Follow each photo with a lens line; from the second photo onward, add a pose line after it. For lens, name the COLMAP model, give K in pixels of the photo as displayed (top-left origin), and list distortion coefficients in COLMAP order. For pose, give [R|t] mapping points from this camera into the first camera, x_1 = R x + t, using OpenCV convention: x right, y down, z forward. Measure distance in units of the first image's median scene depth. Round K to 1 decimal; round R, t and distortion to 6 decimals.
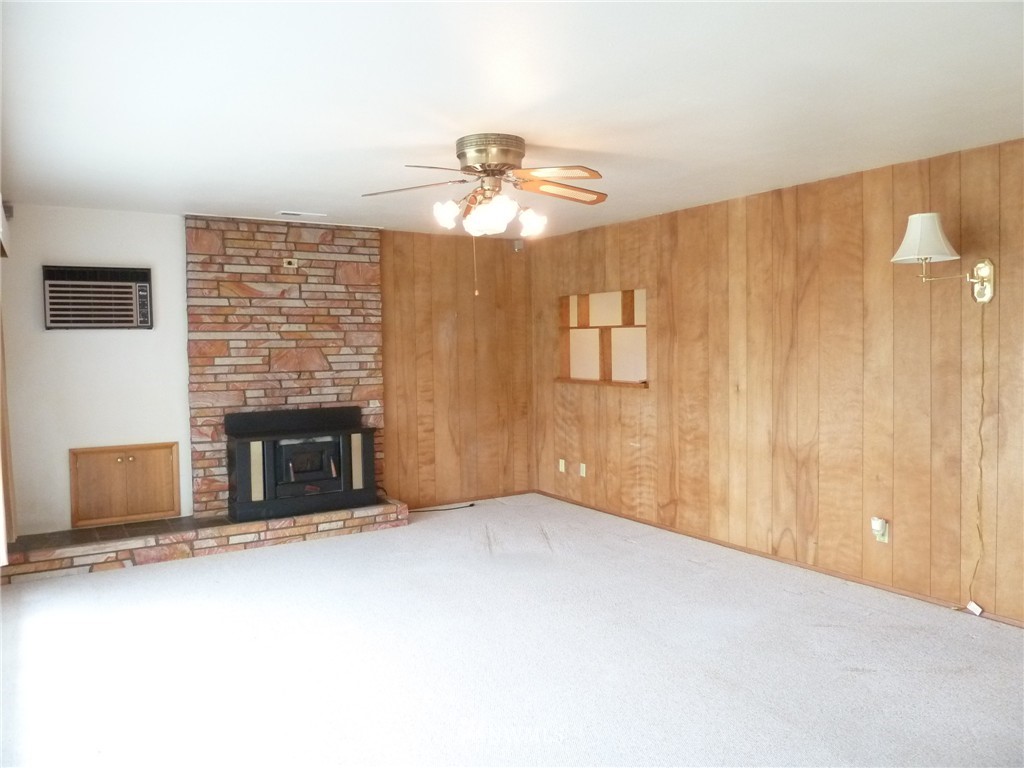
lens RADIAL K [[780.1, 0, 512.0], [0, 780.1, 384.0], [0, 0, 1]] dist [-0.023030, 0.005570]
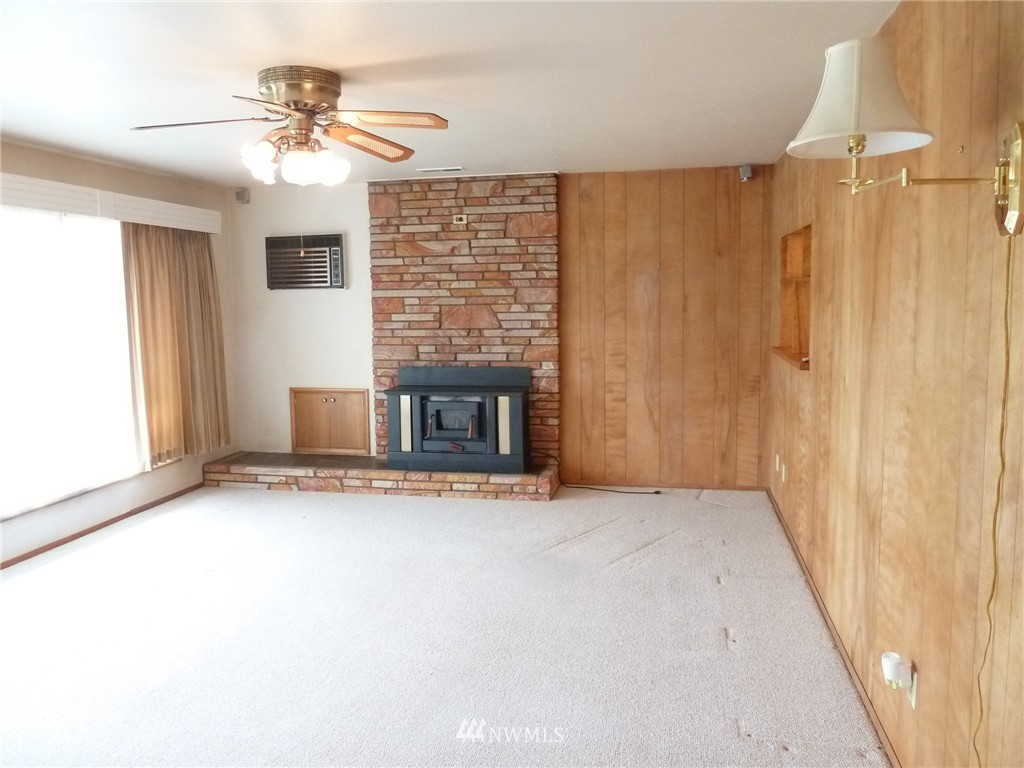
lens RADIAL K [[780.1, 0, 512.0], [0, 780.1, 384.0], [0, 0, 1]] dist [-0.023030, 0.005570]
pose [[0.707418, 0.084716, -0.701700, 0.477370], [-0.030042, 0.995498, 0.089899, -0.037623], [0.706157, -0.042516, 0.706778, 0.335390]]
